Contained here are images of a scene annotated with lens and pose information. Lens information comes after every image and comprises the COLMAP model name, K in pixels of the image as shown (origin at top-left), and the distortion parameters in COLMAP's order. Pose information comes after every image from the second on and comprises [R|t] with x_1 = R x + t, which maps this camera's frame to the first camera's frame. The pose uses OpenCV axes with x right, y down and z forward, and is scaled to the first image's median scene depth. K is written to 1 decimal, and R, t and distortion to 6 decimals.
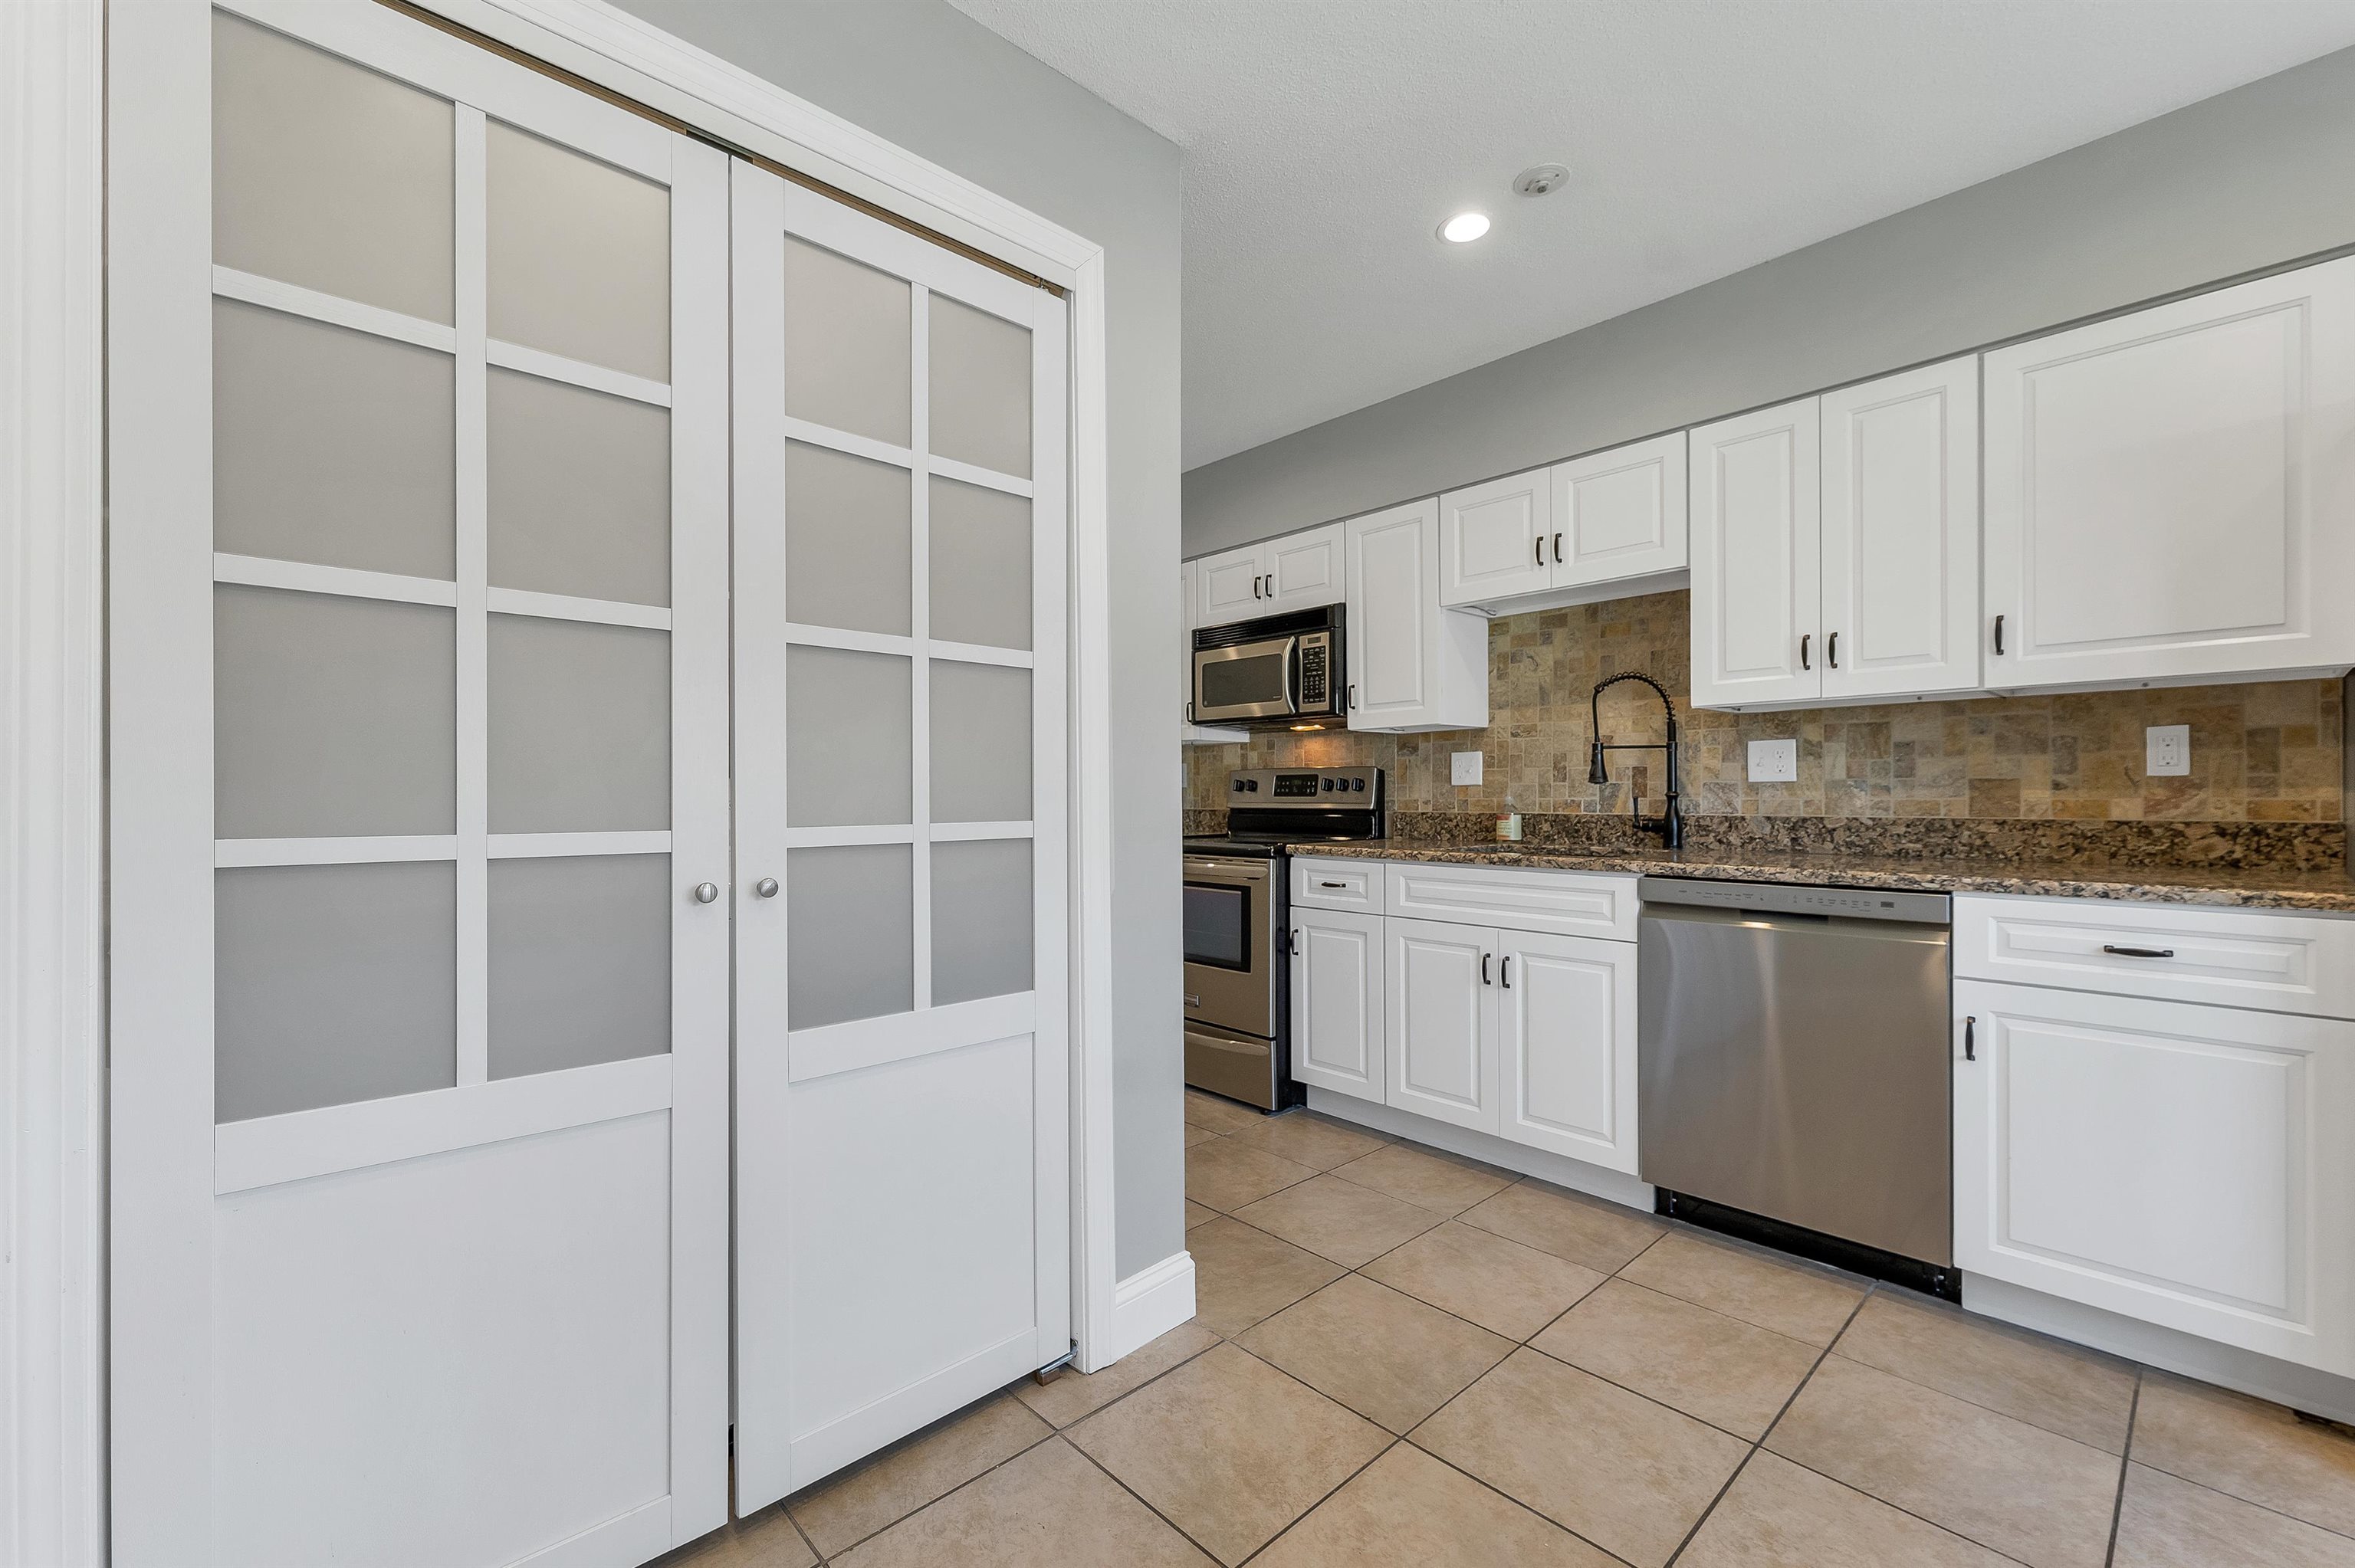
lens RADIAL K [[952.5, 0, 1174.3], [0, 952.5, 798.1], [0, 0, 1]] dist [-0.000388, 0.000282]
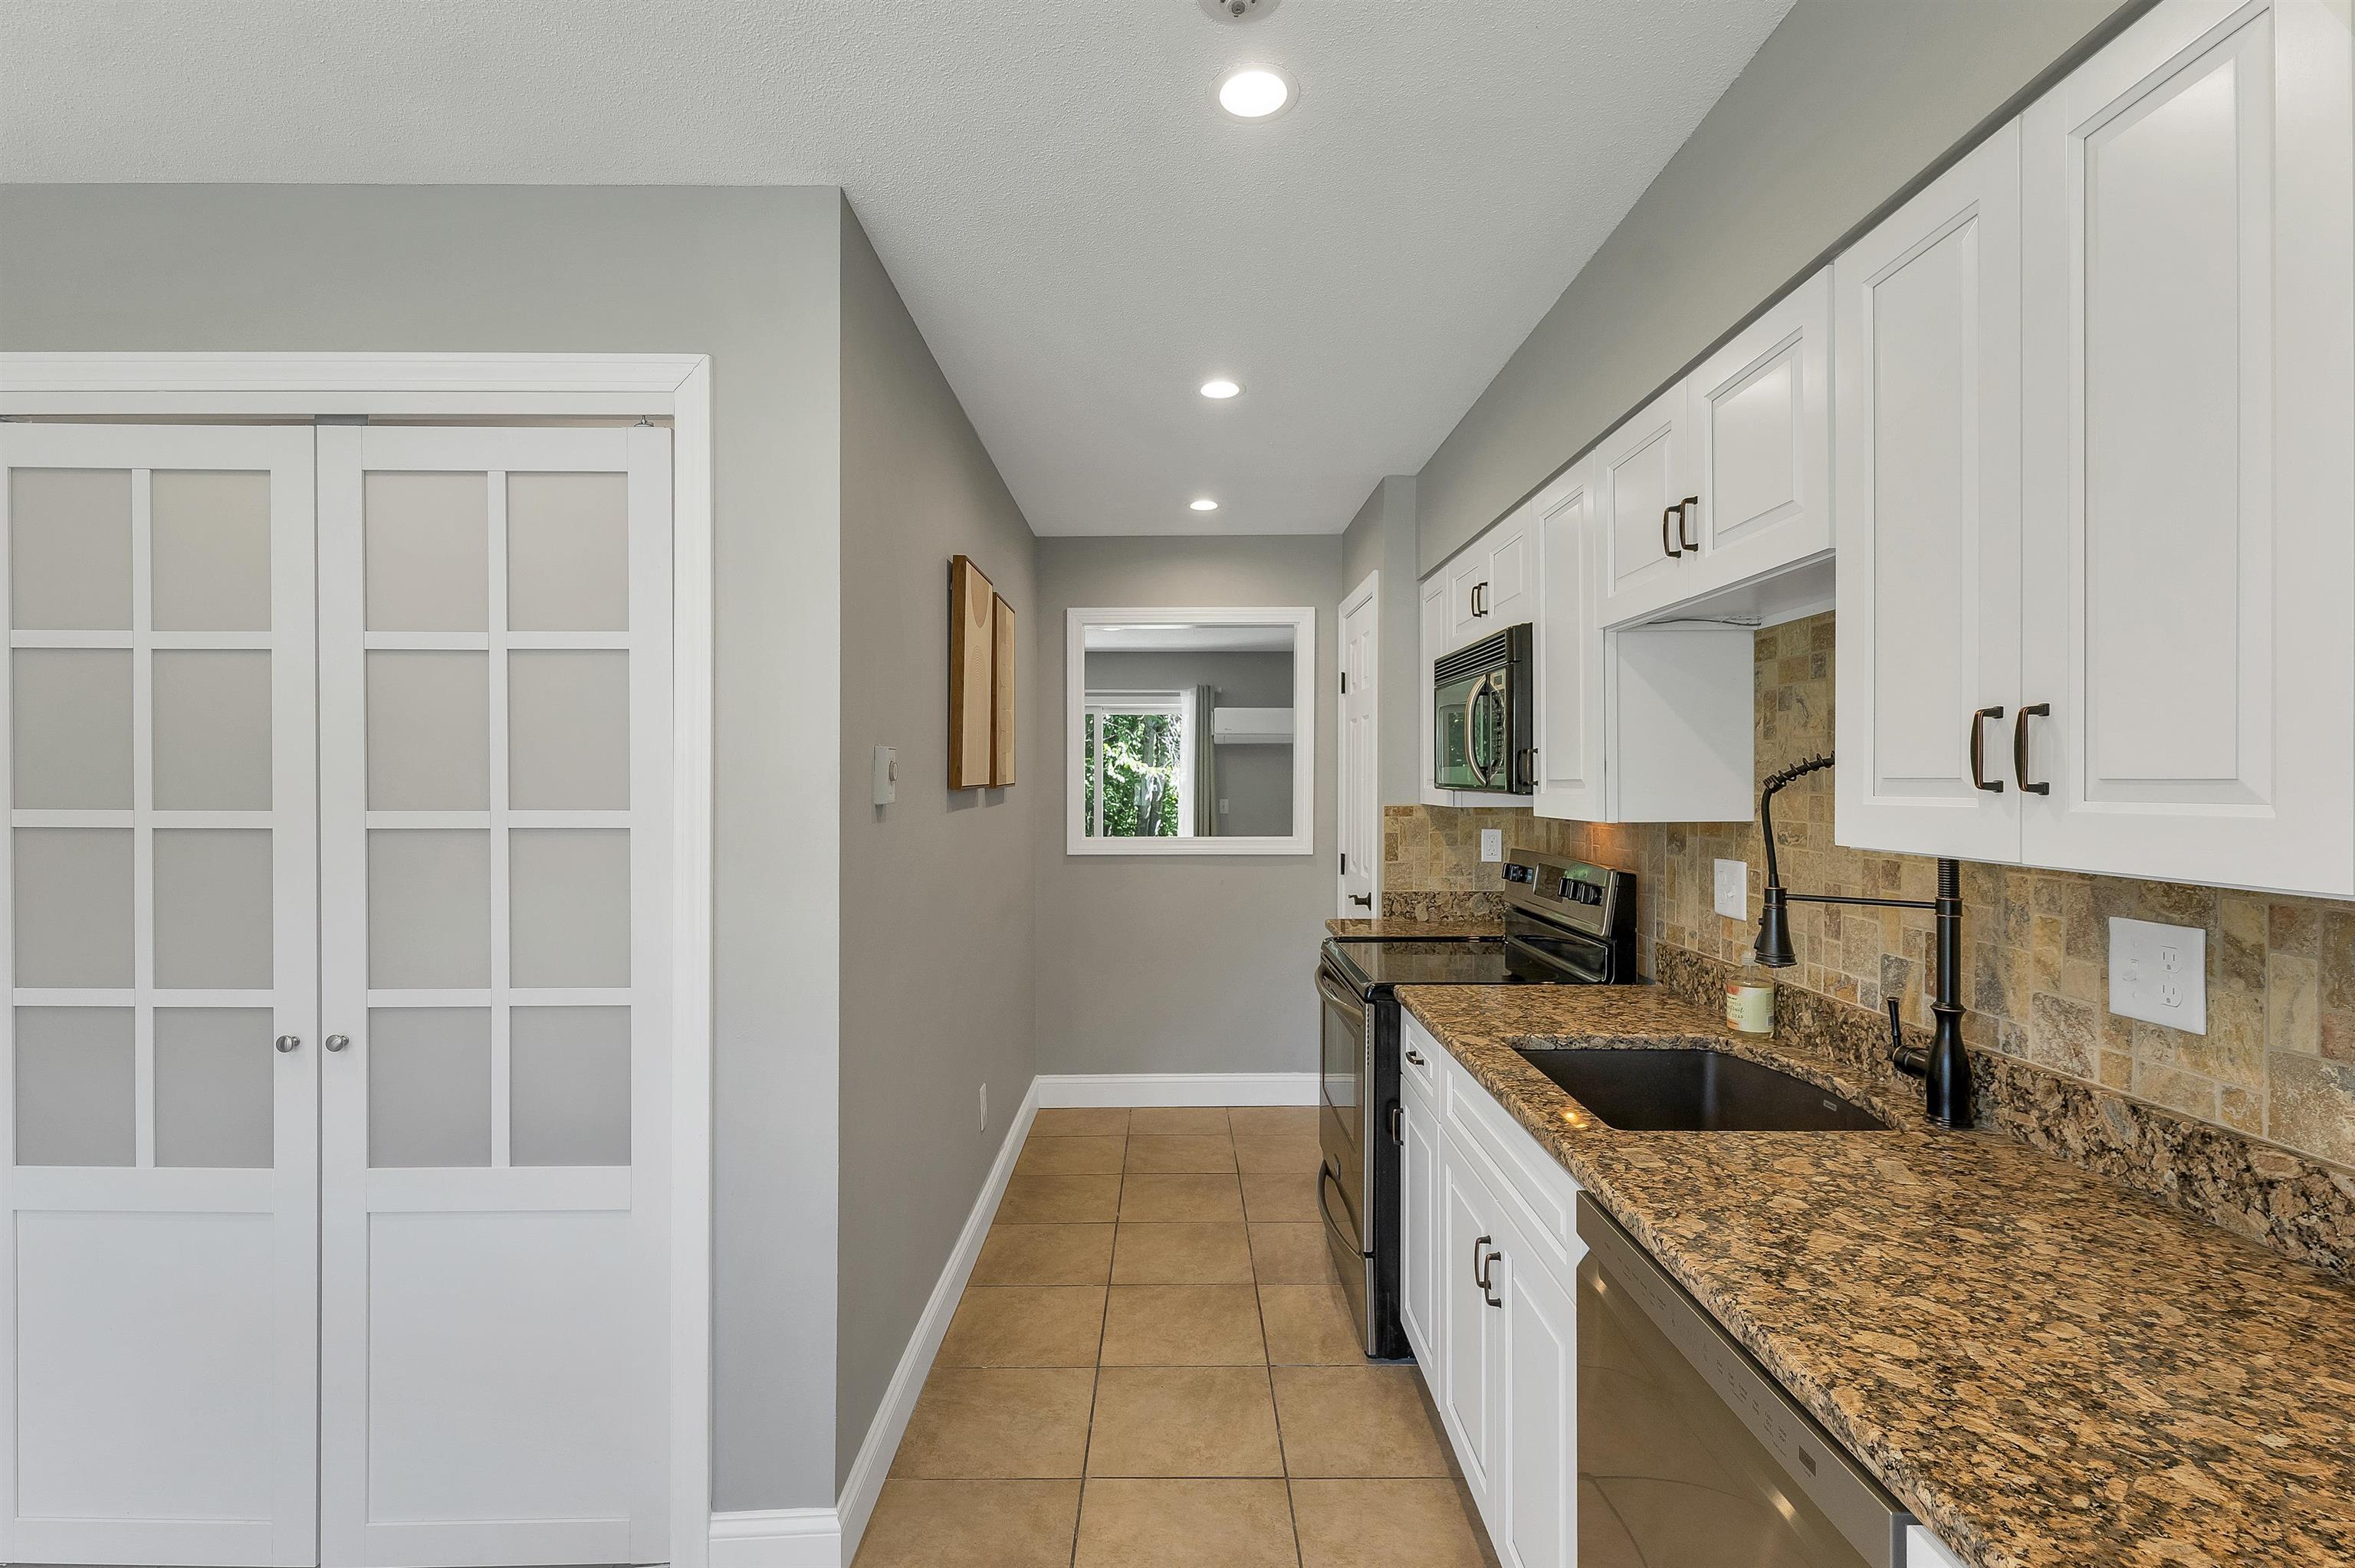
lens RADIAL K [[1055.3, 0, 1182.7], [0, 1055.3, 786.5], [0, 0, 1]] dist [0.002702, -0.001747]
pose [[0.743590, 0.008746, -0.668579, 0.694414], [-0.006695, 0.999962, 0.005635, -0.134479], [0.668603, 0.000286, 0.743620, 0.418642]]
